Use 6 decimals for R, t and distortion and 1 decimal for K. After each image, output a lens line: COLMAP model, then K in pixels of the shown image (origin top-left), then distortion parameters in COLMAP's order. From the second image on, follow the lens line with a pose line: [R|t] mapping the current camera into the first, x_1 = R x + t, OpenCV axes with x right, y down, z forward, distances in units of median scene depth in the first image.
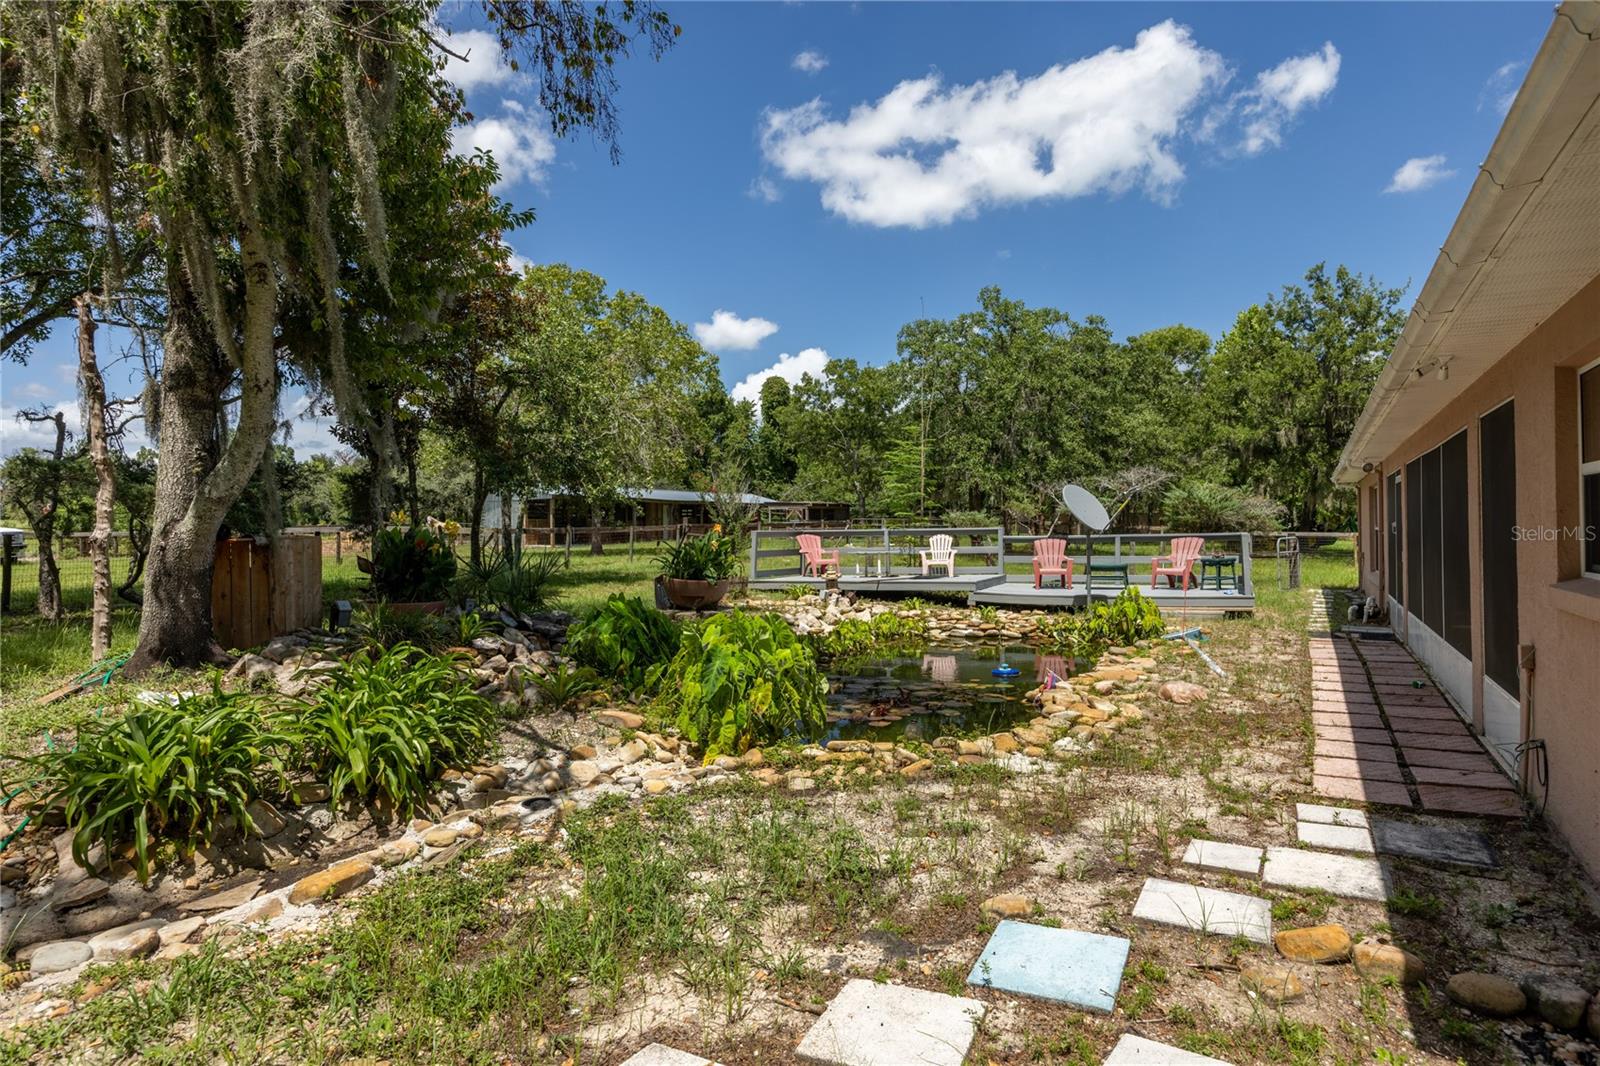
lens RADIAL K [[925.9, 0, 800.0], [0, 925.9, 533.0], [0, 0, 1]] dist [0.004203, -0.000589]
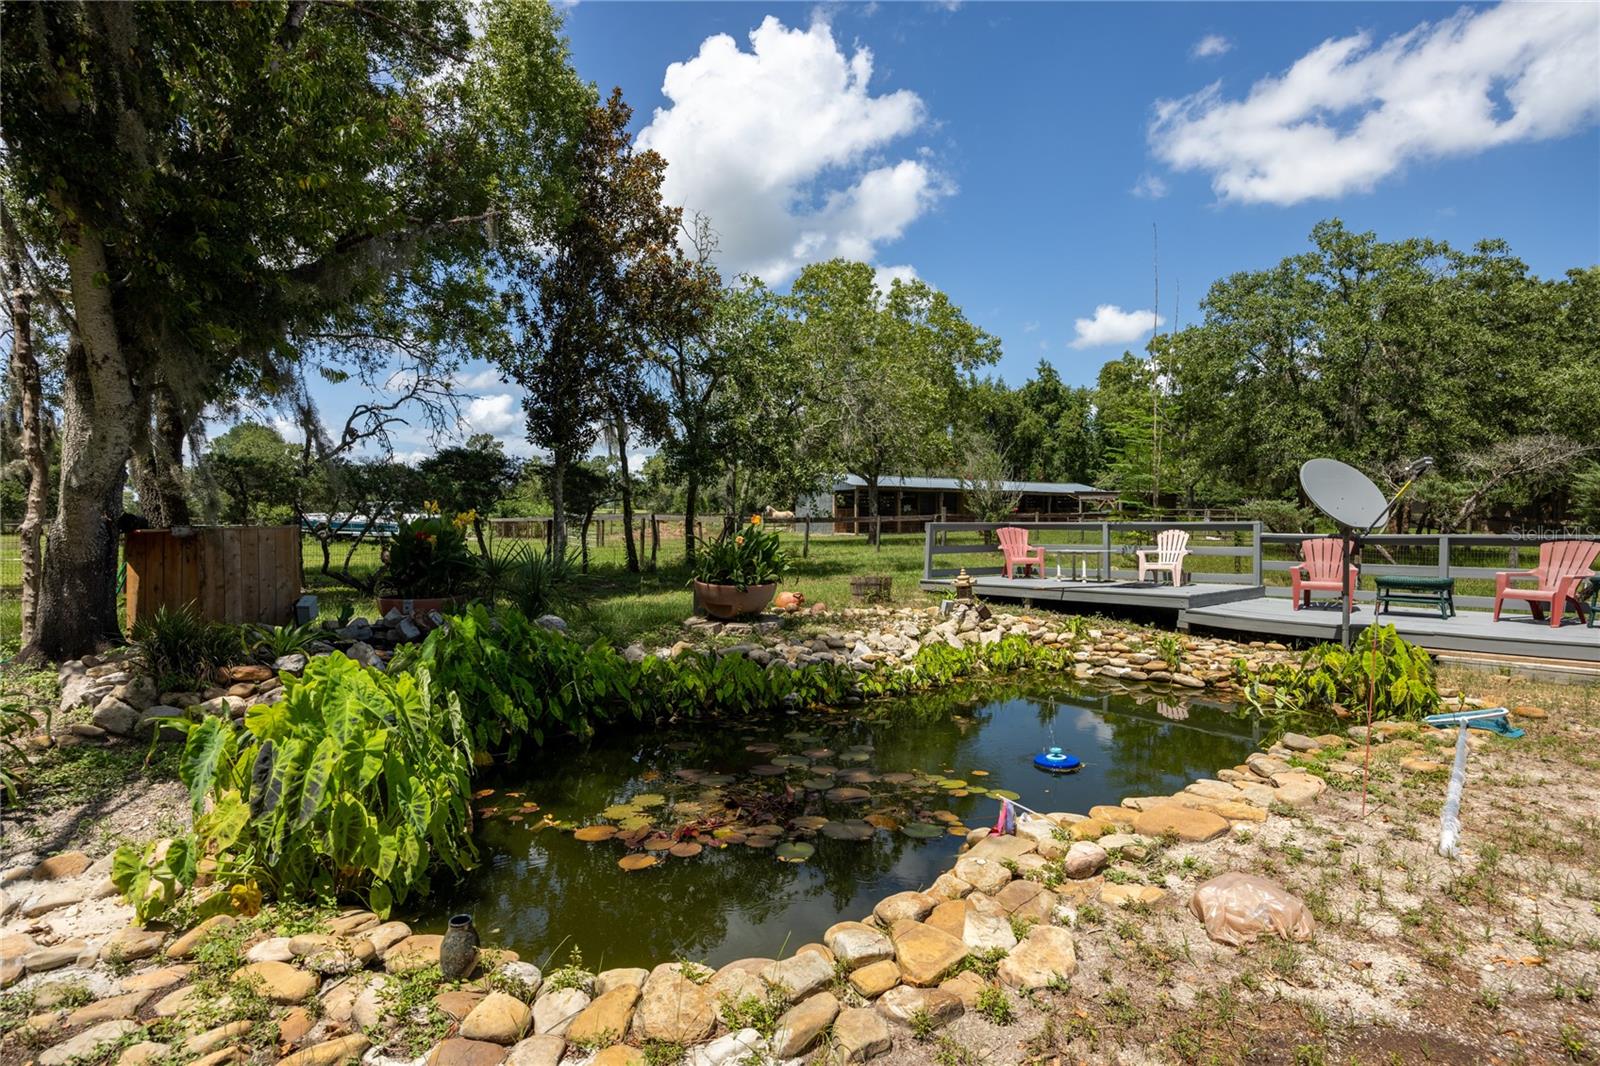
lens RADIAL K [[836.9, 0, 800.0], [0, 836.9, 533.0], [0, 0, 1]] dist [-0.000992, -0.002456]
pose [[0.906157, 0.016603, -0.422615, 0.103104], [-0.010790, 0.999811, 0.016143, -0.002261], [0.422803, -0.010068, 0.906166, 0.150426]]
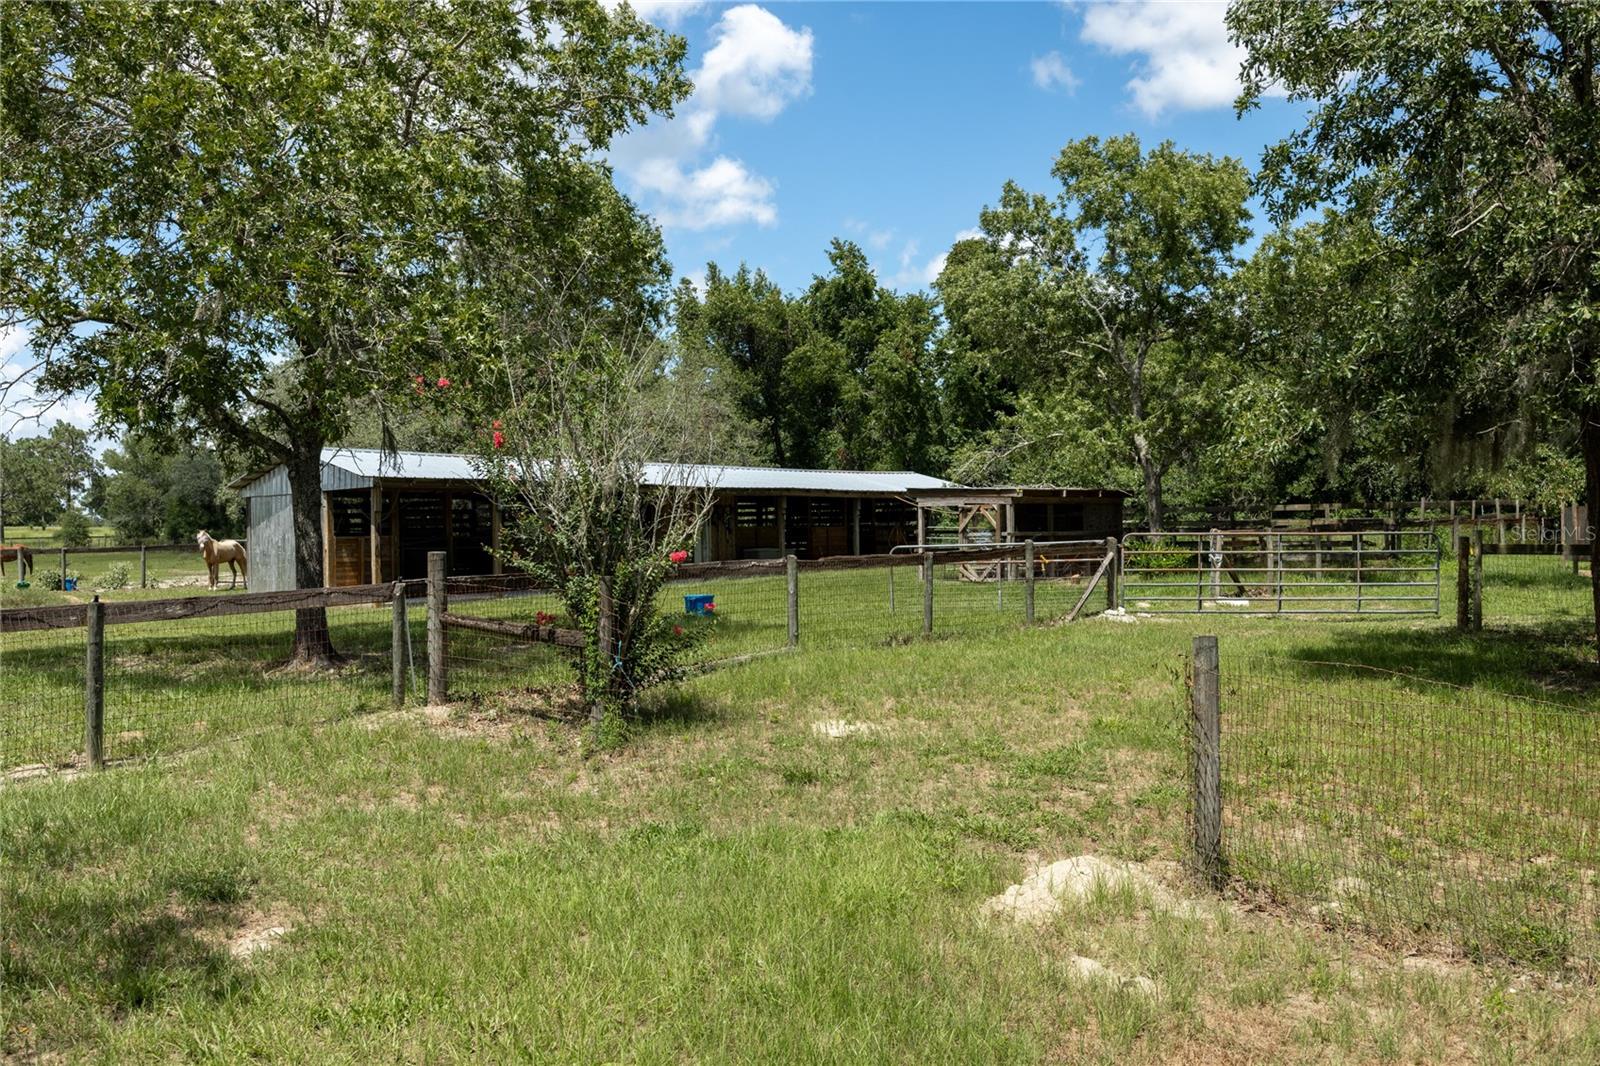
lens RADIAL K [[1304.1, 0, 800.0], [0, 1304.1, 533.0], [0, 0, 1]] dist [-0.053746, 0.075100]
pose [[0.980281, -0.014134, -0.197103, 0.040405], [0.013673, 0.999900, -0.003698, -0.018109], [0.197136, 0.000930, 0.980376, 0.618628]]
